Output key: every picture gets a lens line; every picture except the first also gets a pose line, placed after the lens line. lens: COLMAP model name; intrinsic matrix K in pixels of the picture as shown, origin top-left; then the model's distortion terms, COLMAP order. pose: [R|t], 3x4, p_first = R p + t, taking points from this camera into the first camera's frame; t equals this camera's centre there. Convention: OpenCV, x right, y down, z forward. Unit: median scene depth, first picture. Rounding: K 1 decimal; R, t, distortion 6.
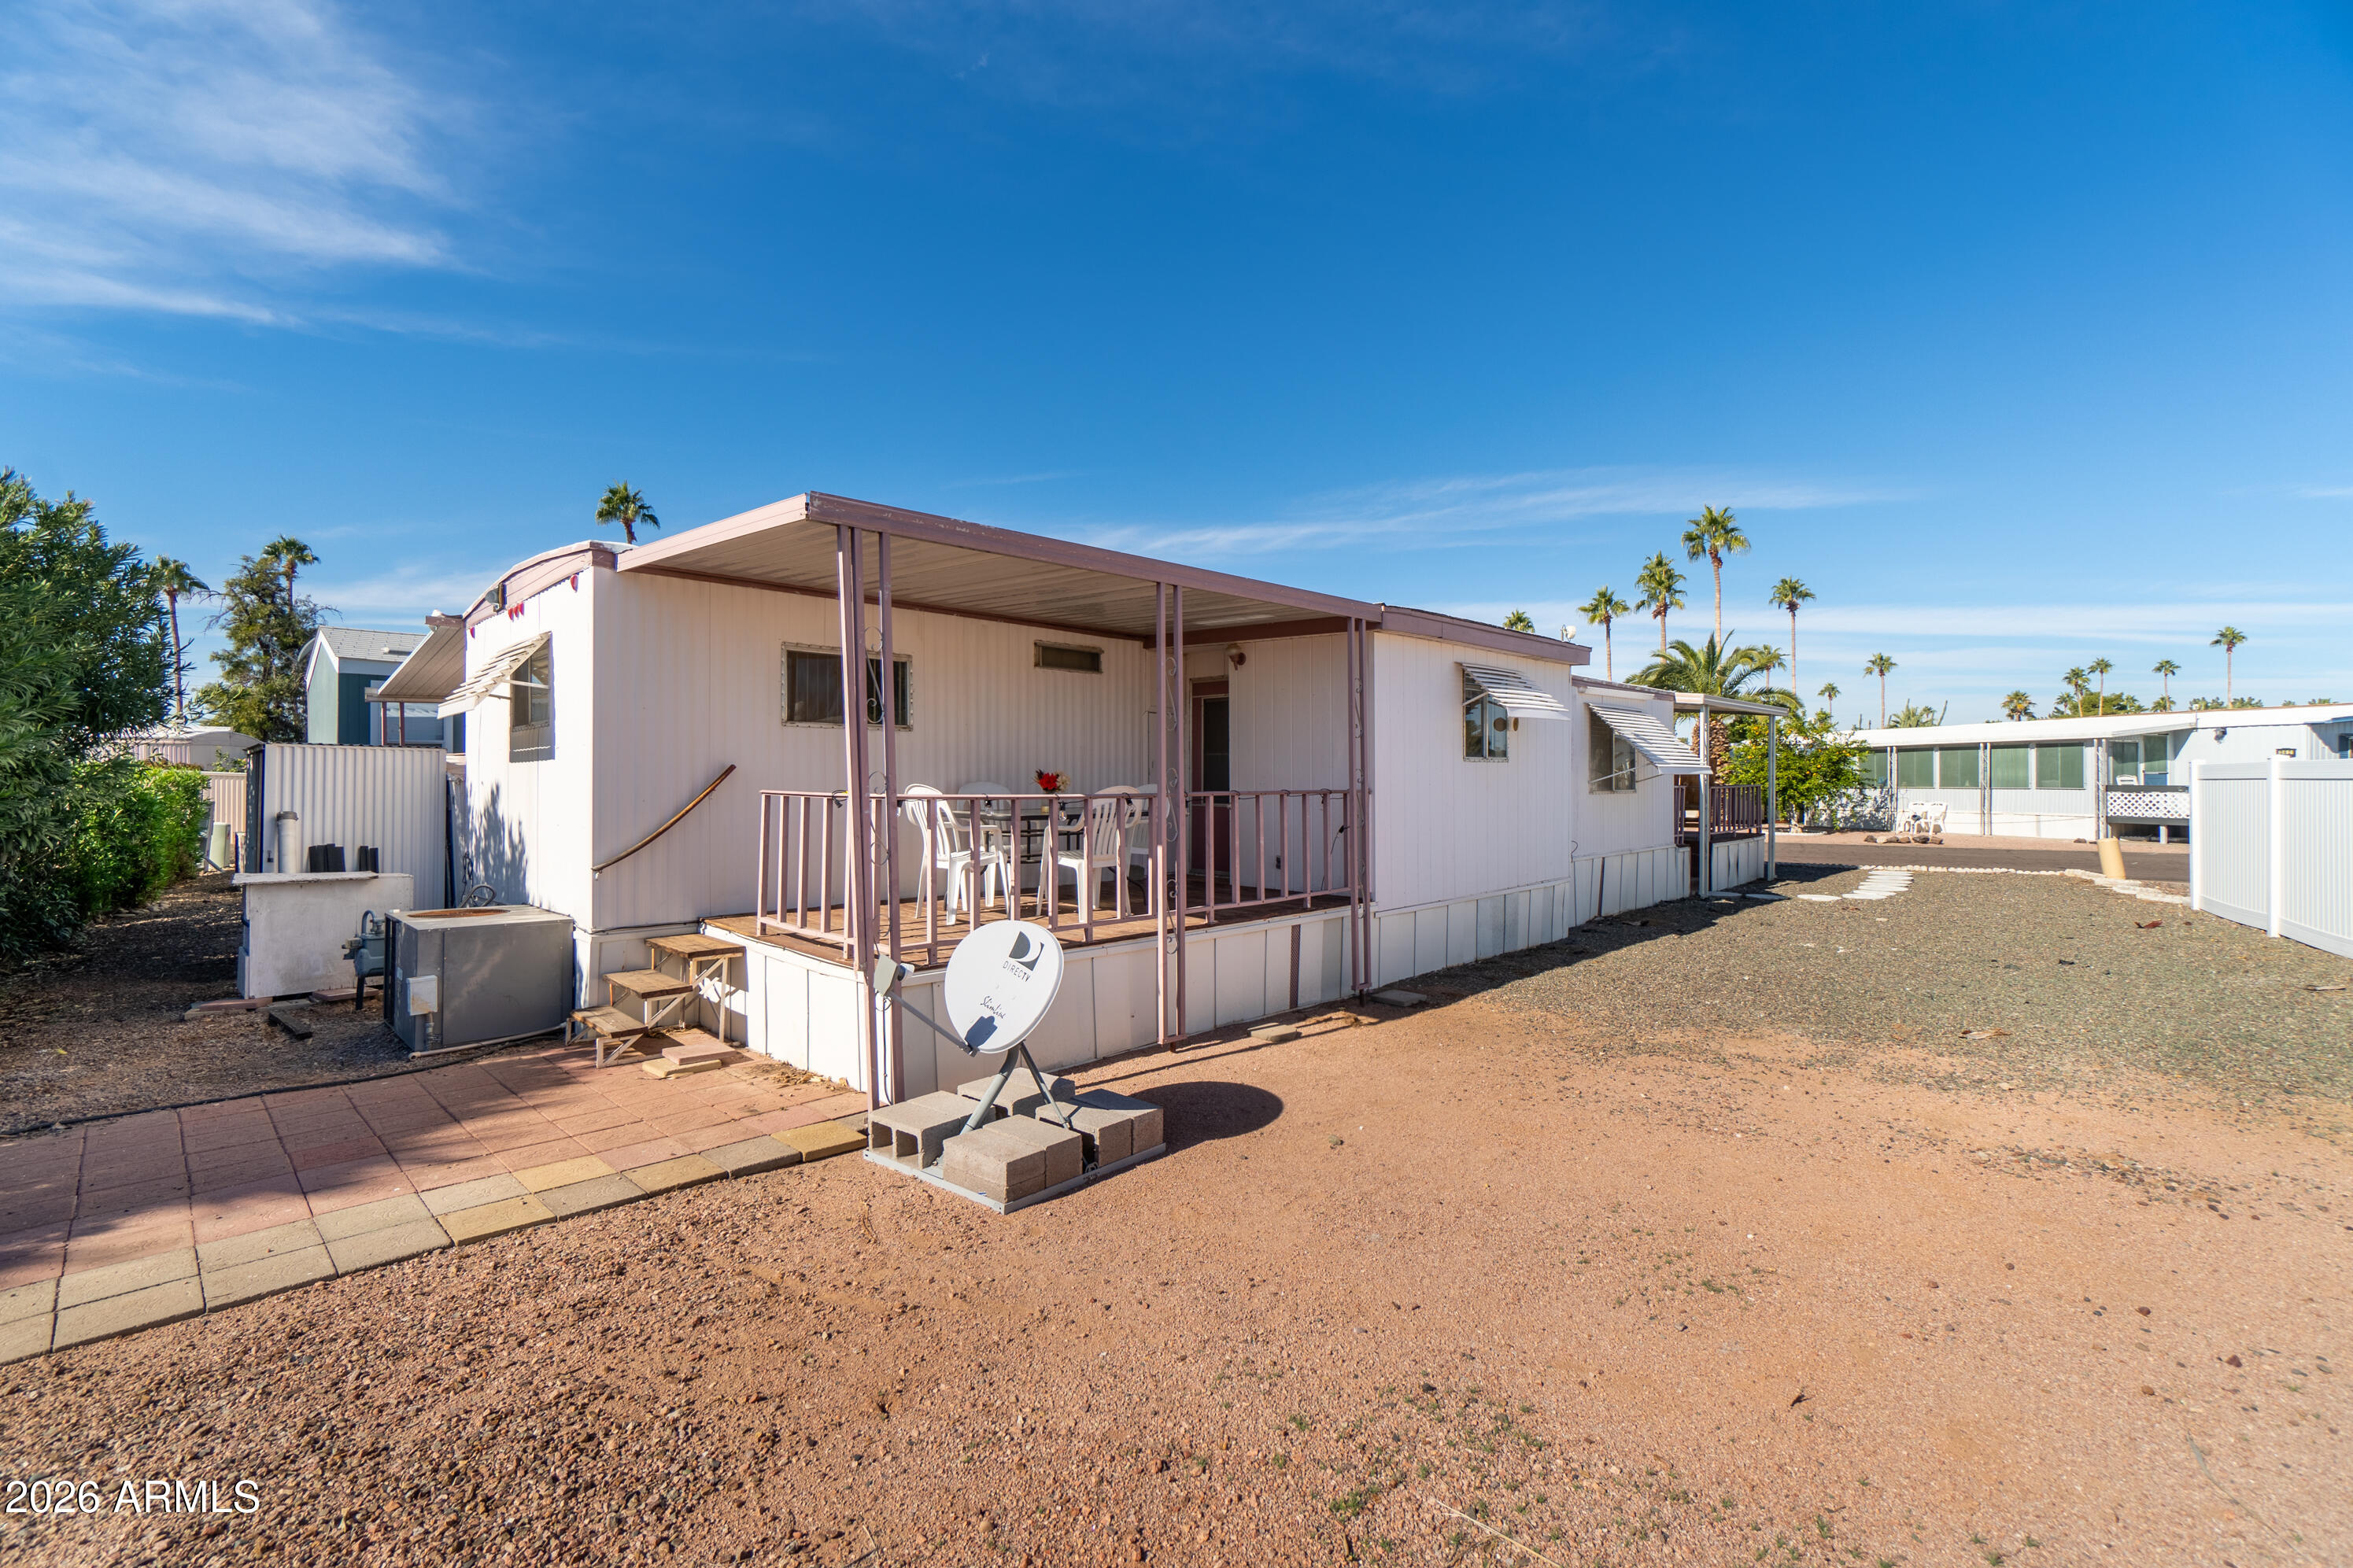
lens RADIAL K [[1009.8, 0, 1169.8], [0, 1009.8, 778.0], [0, 0, 1]] dist [-0.000288, -0.000311]
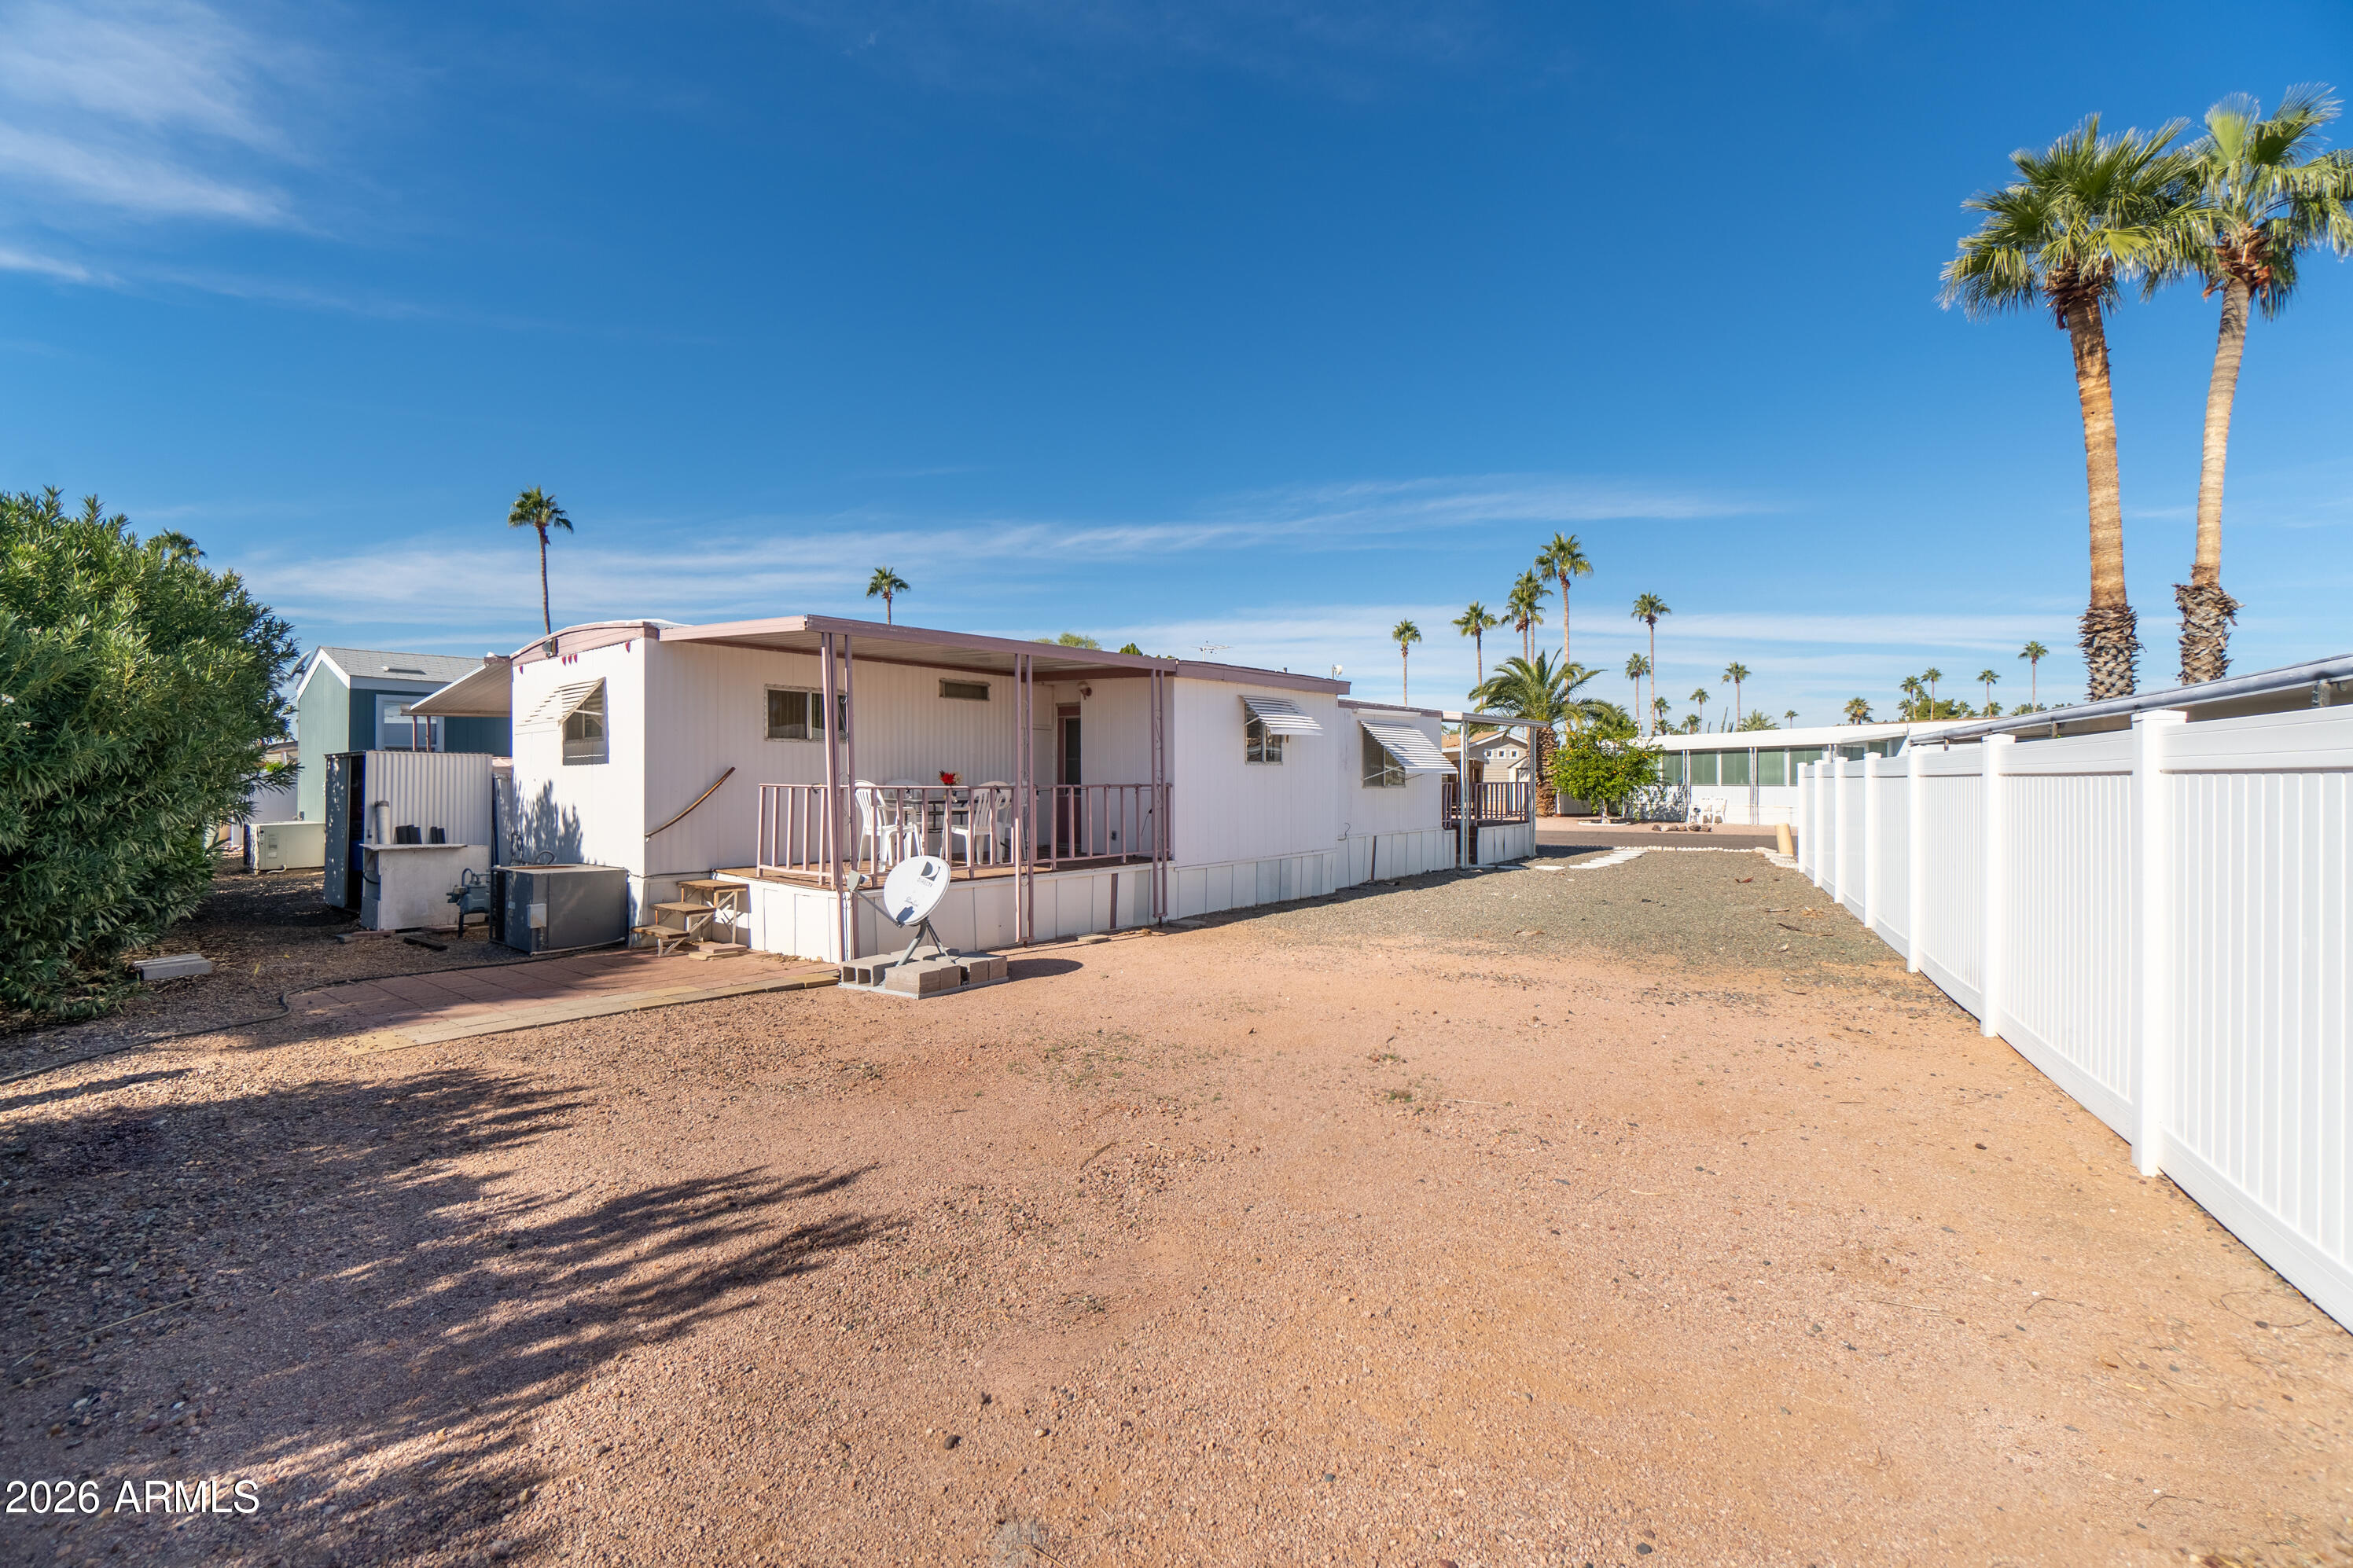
lens RADIAL K [[1009.8, 0, 1169.8], [0, 1009.8, 778.0], [0, 0, 1]] dist [-0.000288, -0.000311]
pose [[0.996509, -0.000014, 0.083486, 0.078331], [-0.000067, 1.000000, 0.000976, 0.001083], [-0.083486, -0.000978, 0.996508, -0.490088]]
